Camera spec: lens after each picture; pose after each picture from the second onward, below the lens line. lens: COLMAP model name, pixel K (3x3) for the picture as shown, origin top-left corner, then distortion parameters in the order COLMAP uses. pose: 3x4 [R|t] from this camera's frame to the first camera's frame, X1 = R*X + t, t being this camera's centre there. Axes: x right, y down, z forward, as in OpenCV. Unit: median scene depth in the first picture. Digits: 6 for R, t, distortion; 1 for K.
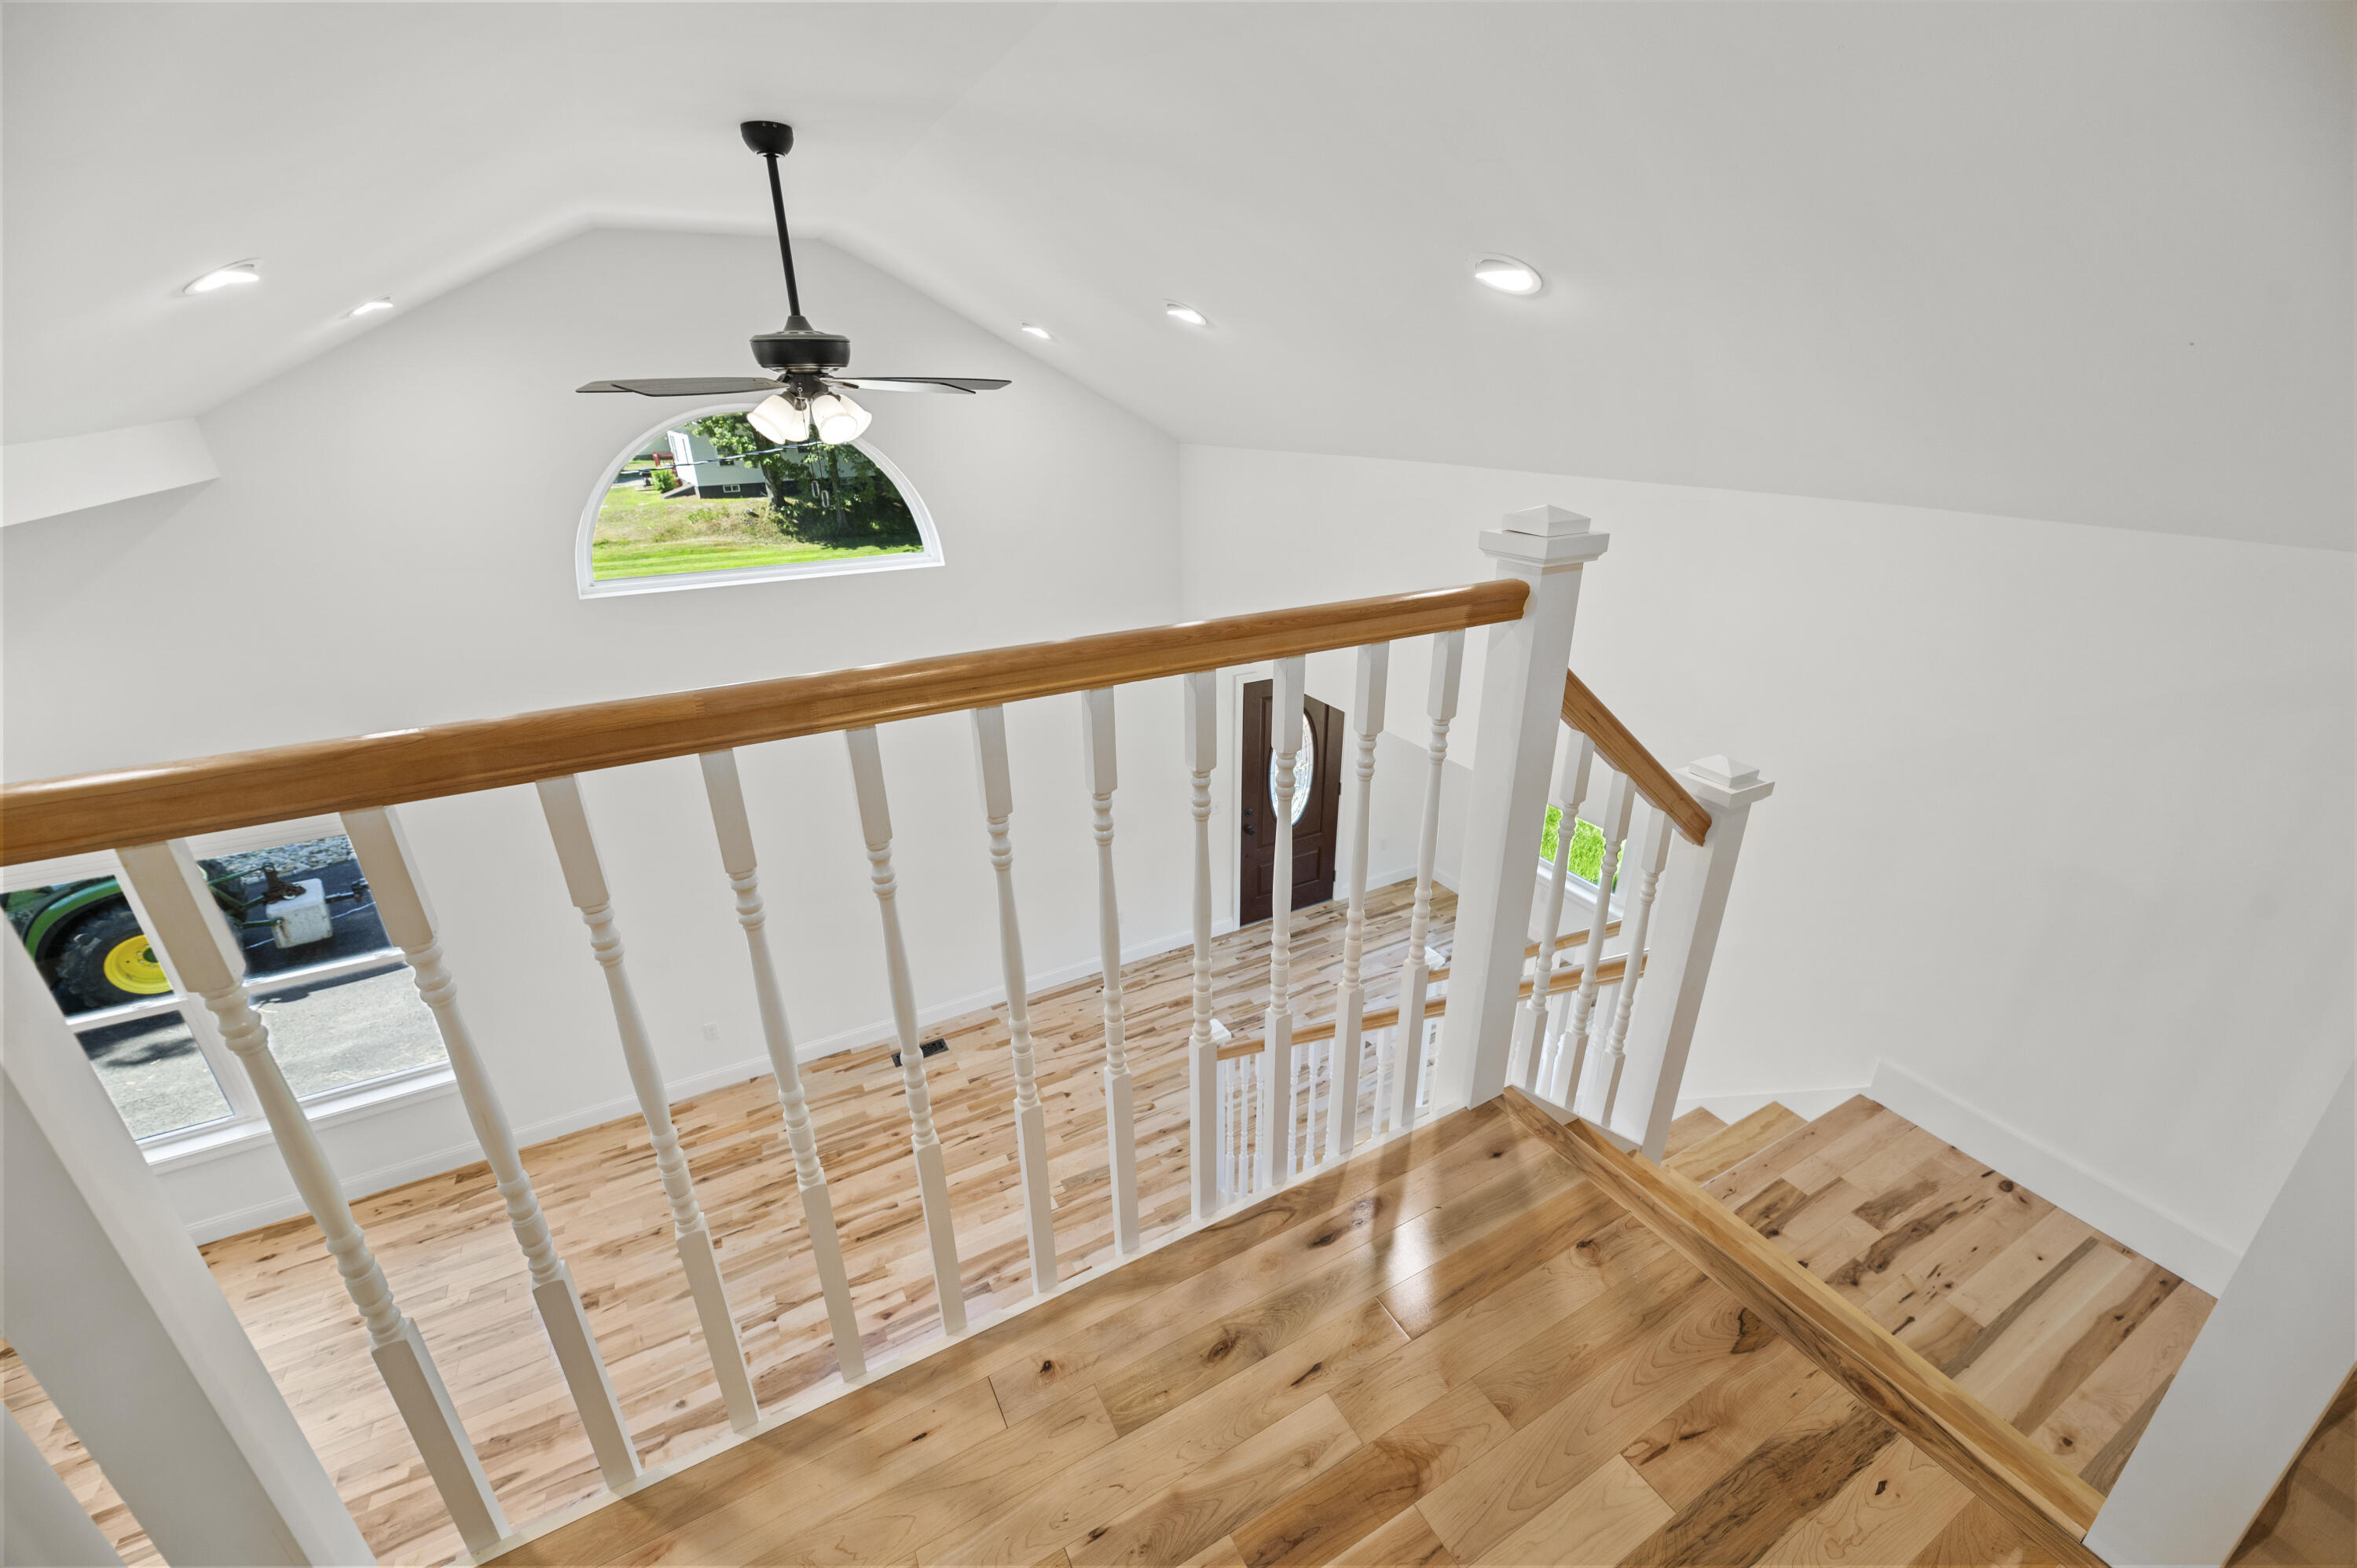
lens RADIAL K [[941.4, 0, 1178.5], [0, 941.4, 784.0], [0, 0, 1]] dist [0.002047, 0.000124]
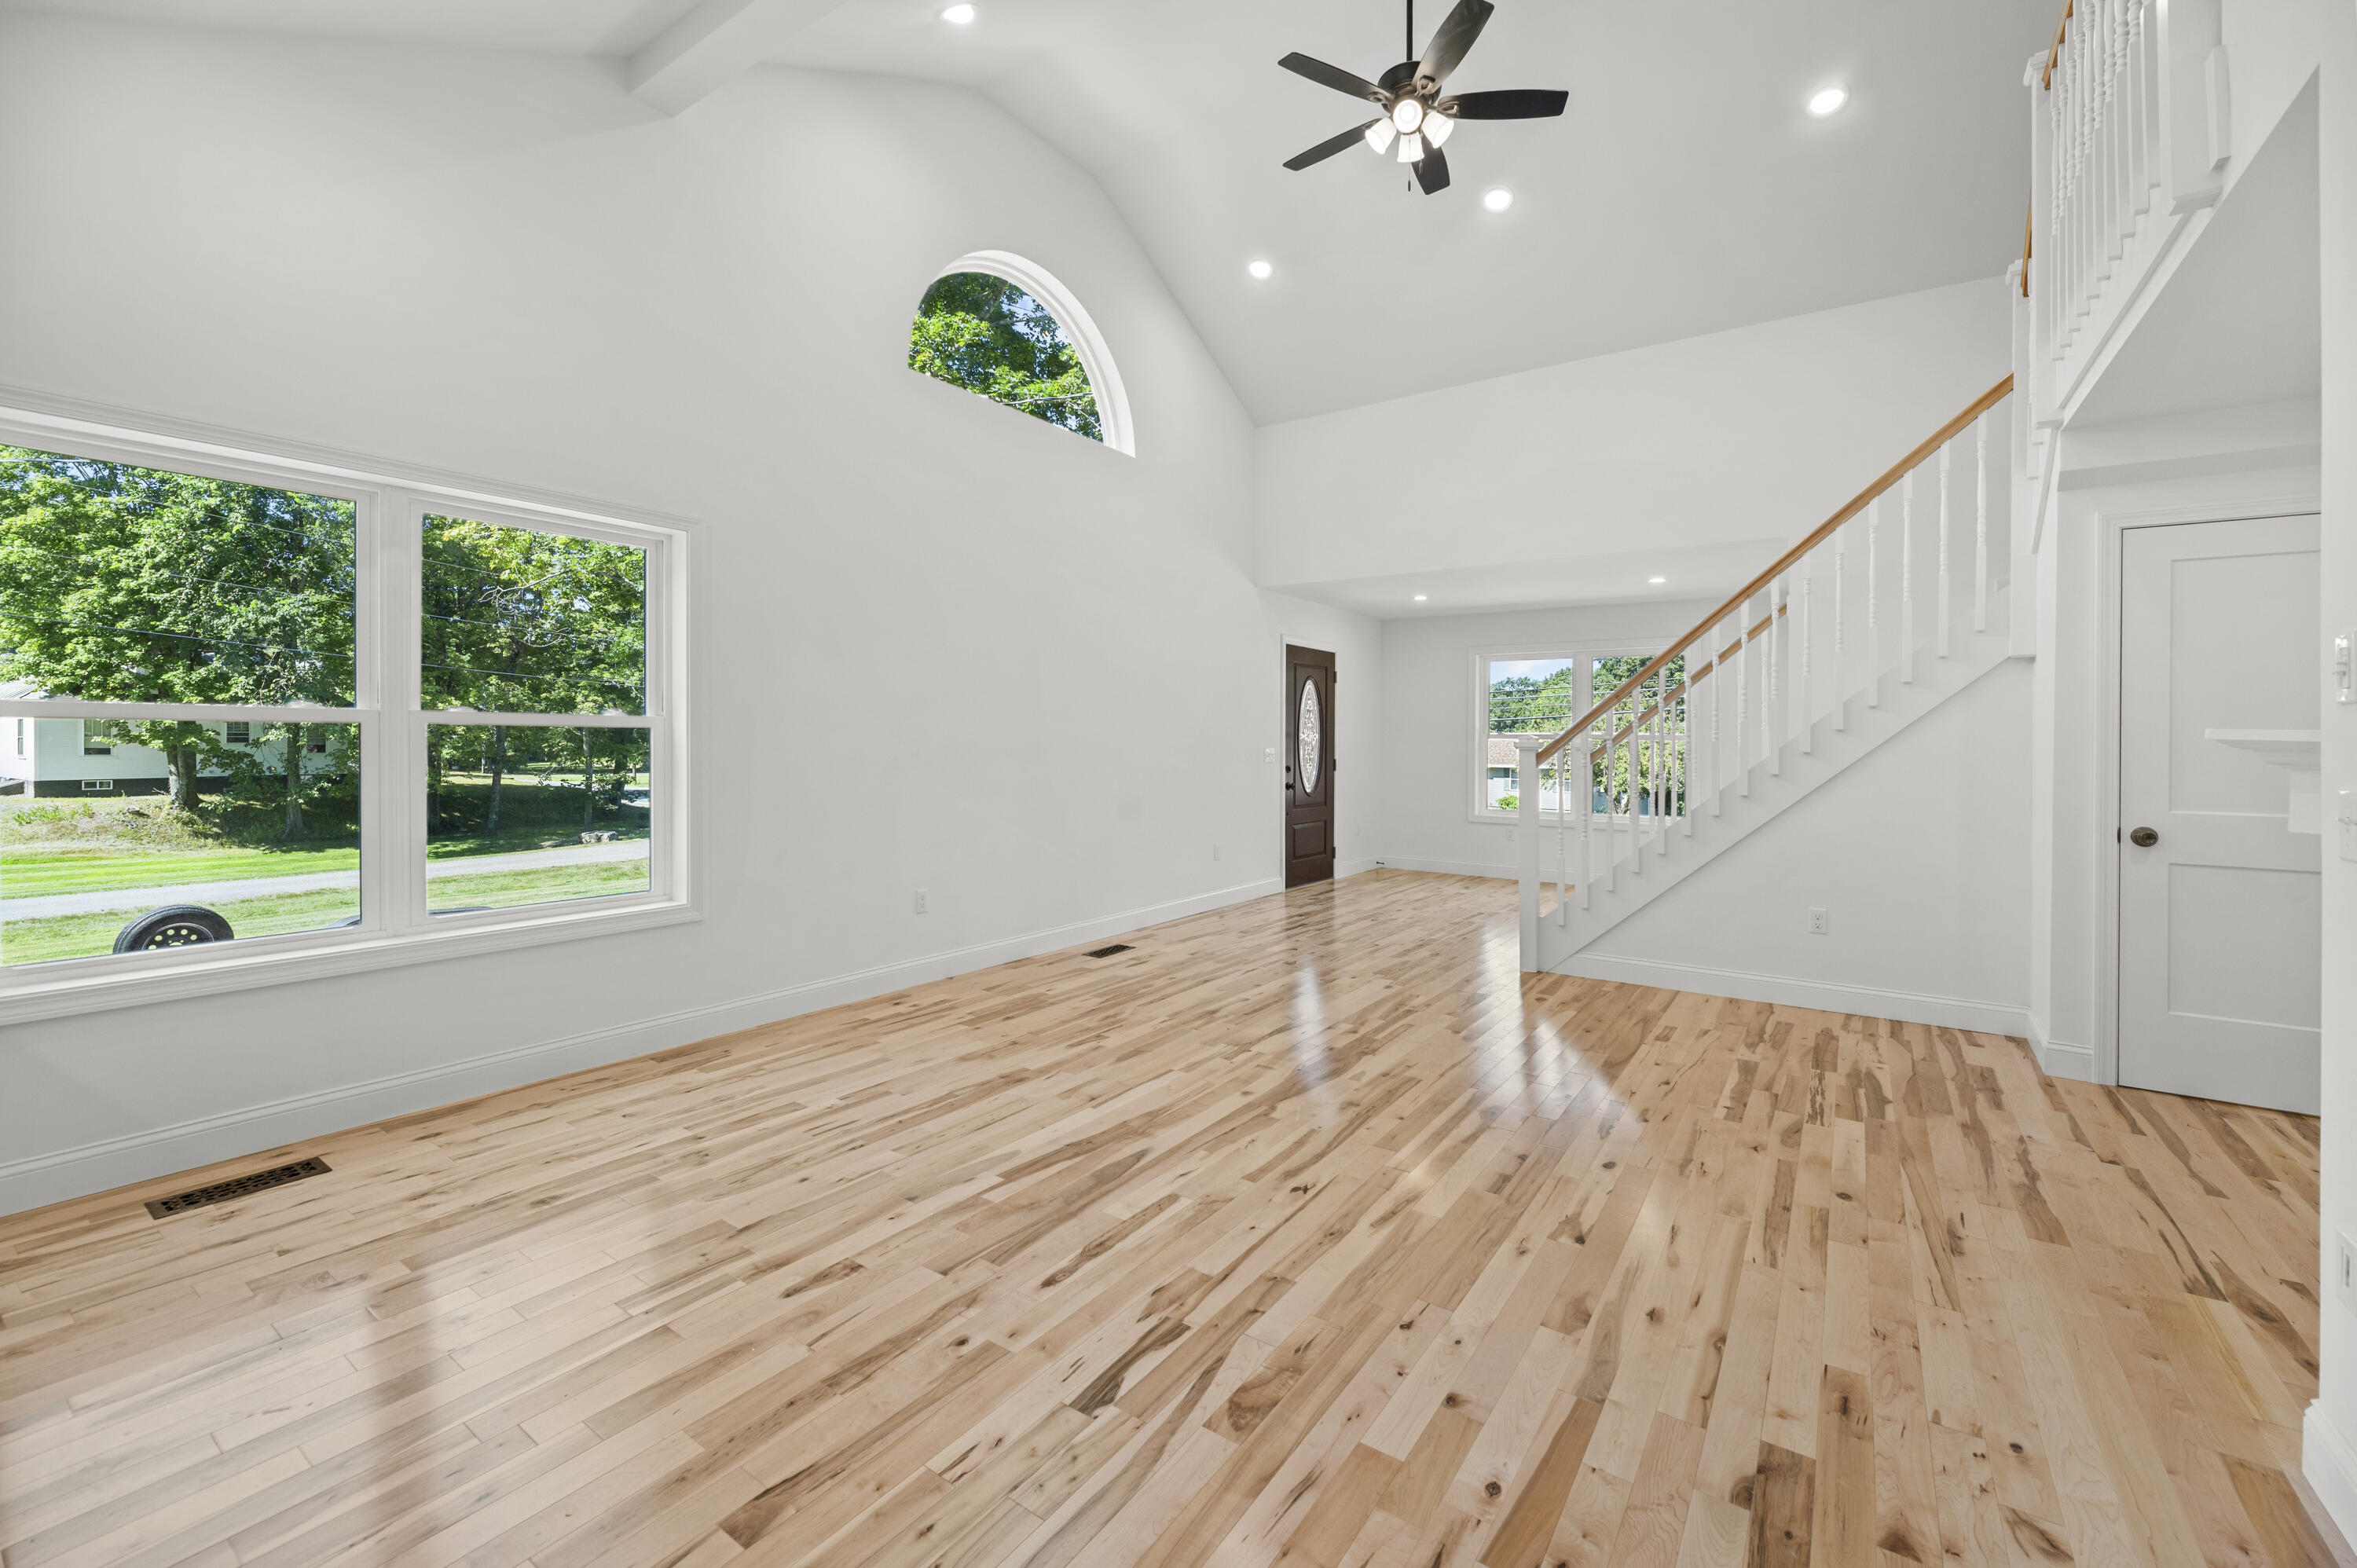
lens RADIAL K [[958.6, 0, 1194.8], [0, 958.6, 742.2], [0, 0, 1]] dist [-0.001475, -0.000058]
pose [[0.887165, 0.021645, 0.460944, -0.116573], [0.156538, 0.925552, -0.344746, 0.079470], [-0.434089, 0.378002, 0.817729, 0.026295]]
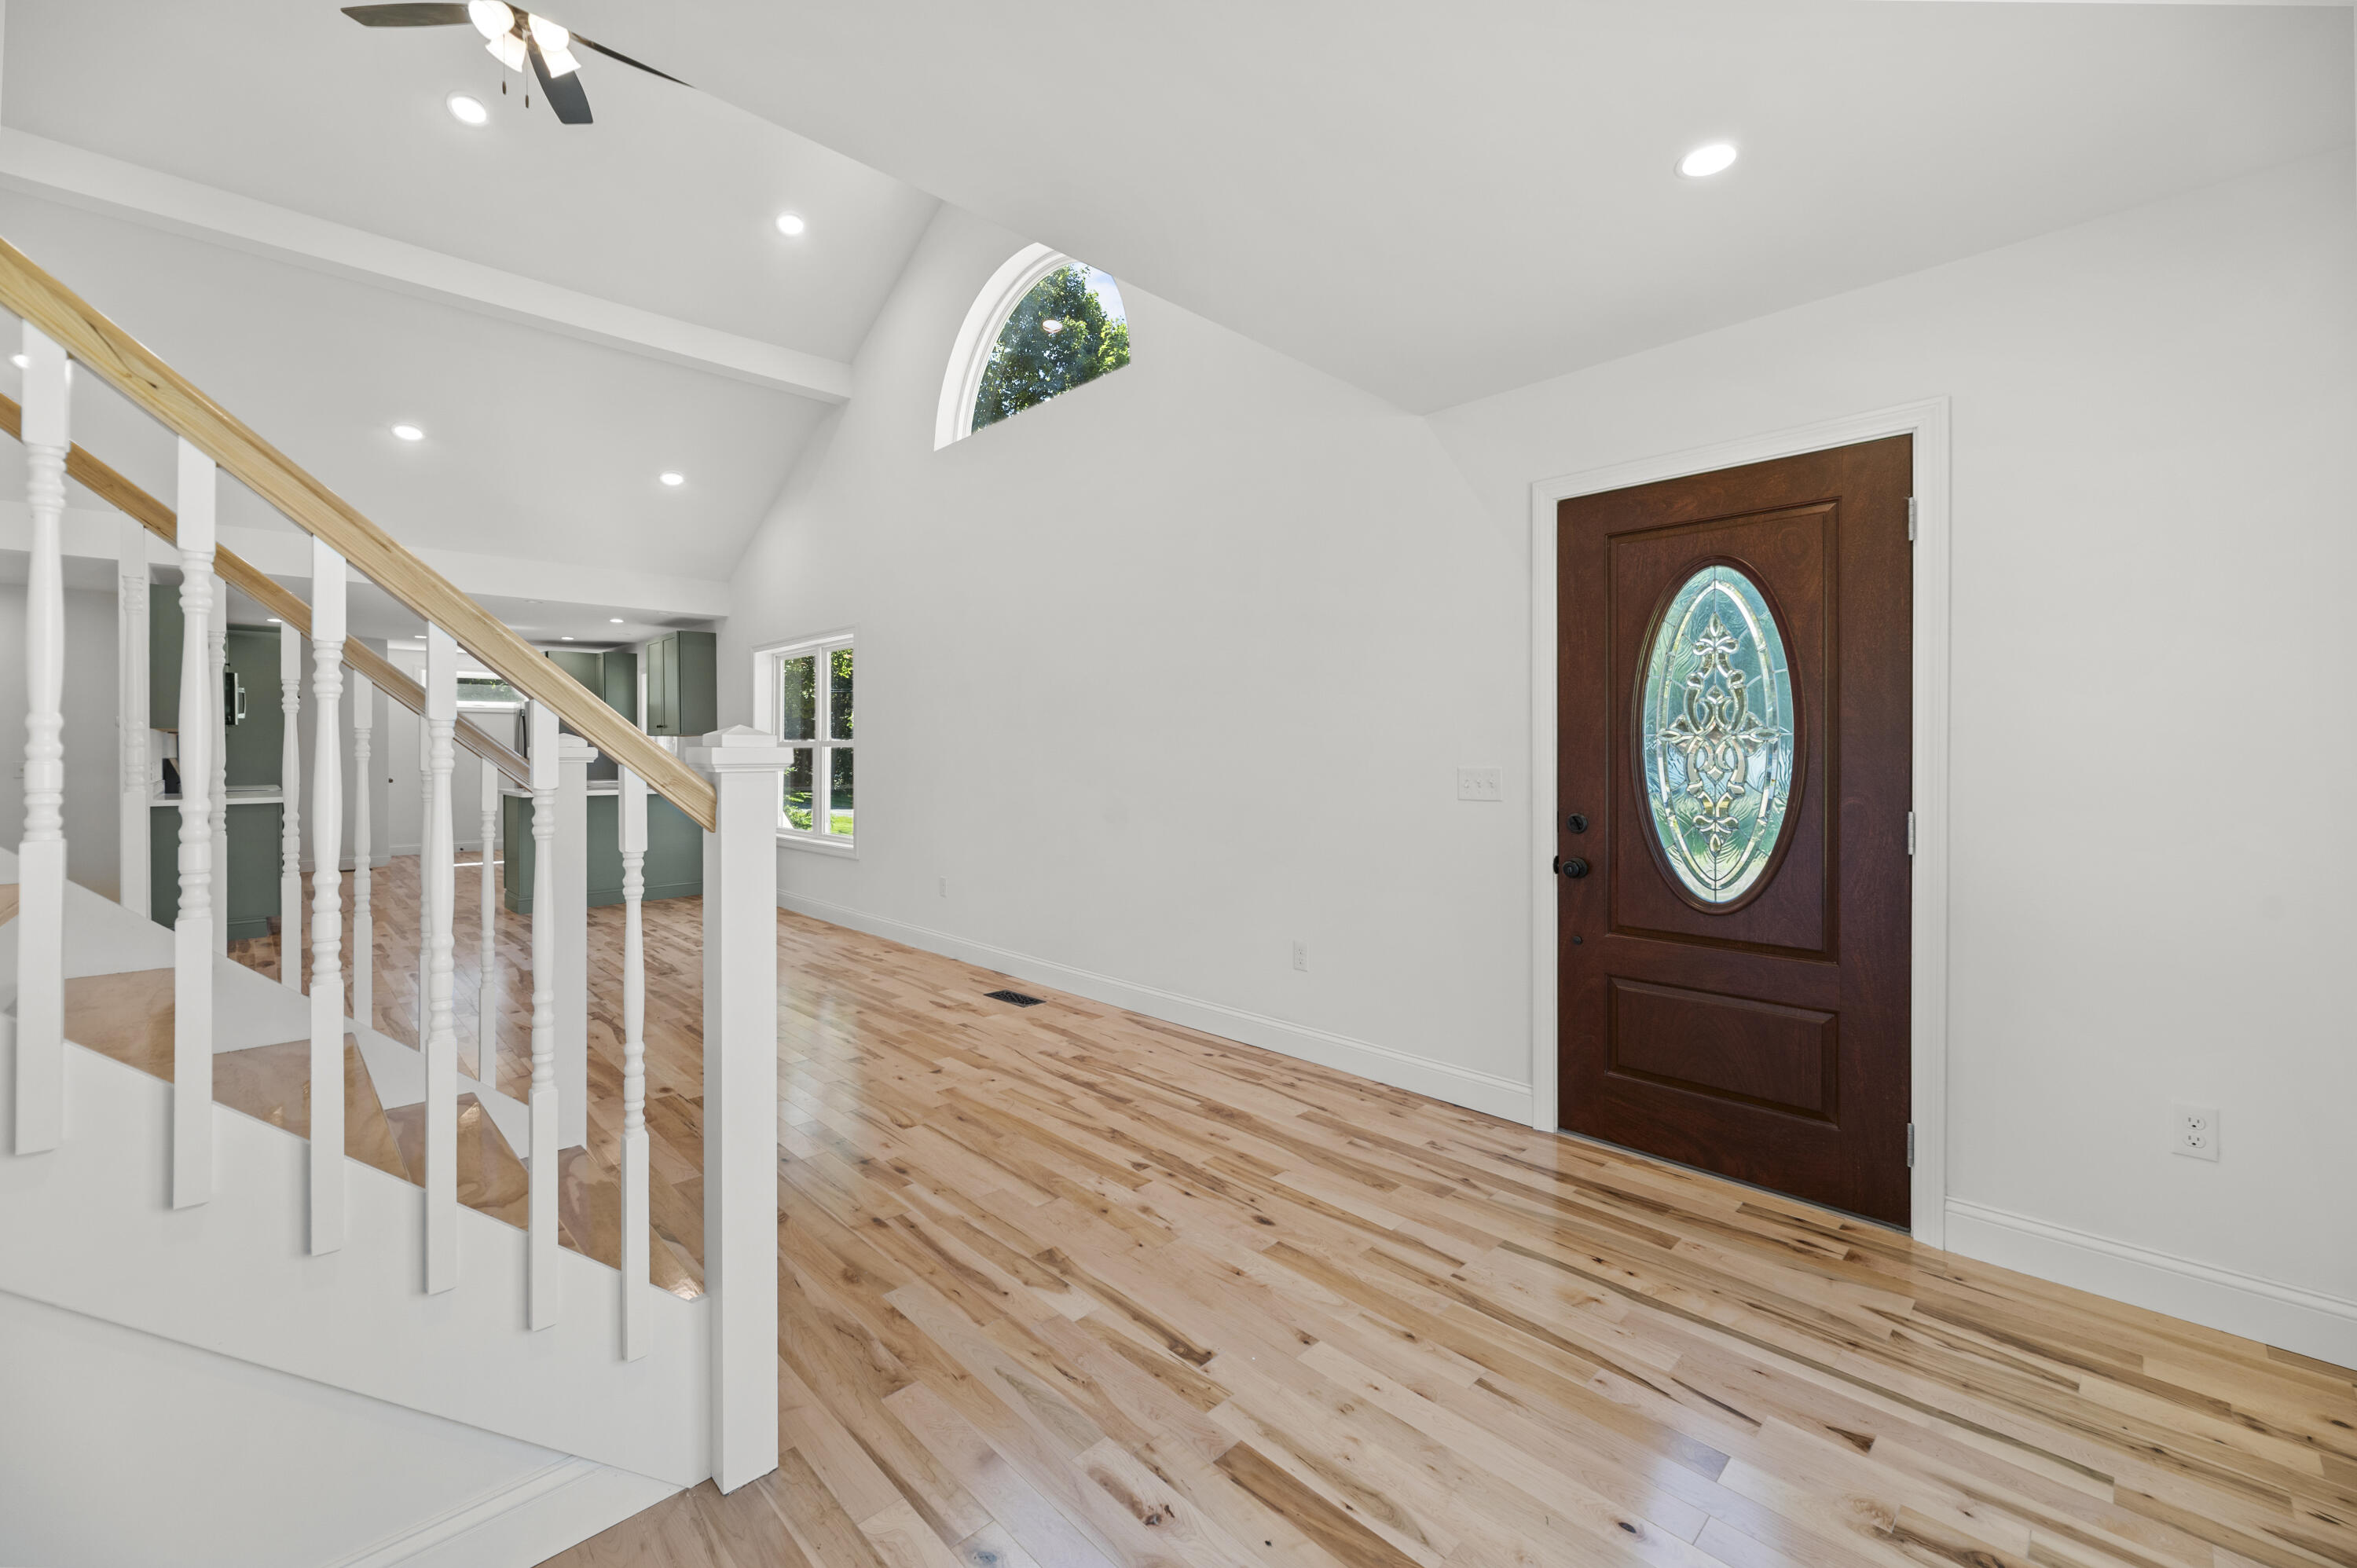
lens RADIAL K [[958.6, 0, 1194.8], [0, 958.6, 742.2], [0, 0, 1]] dist [-0.001475, -0.000058]
pose [[0.286308, 0.006677, -0.958114, 0.093727], [-0.370598, 0.922917, -0.104312, 0.022410], [0.883564, 0.384941, 0.266713, 0.155031]]
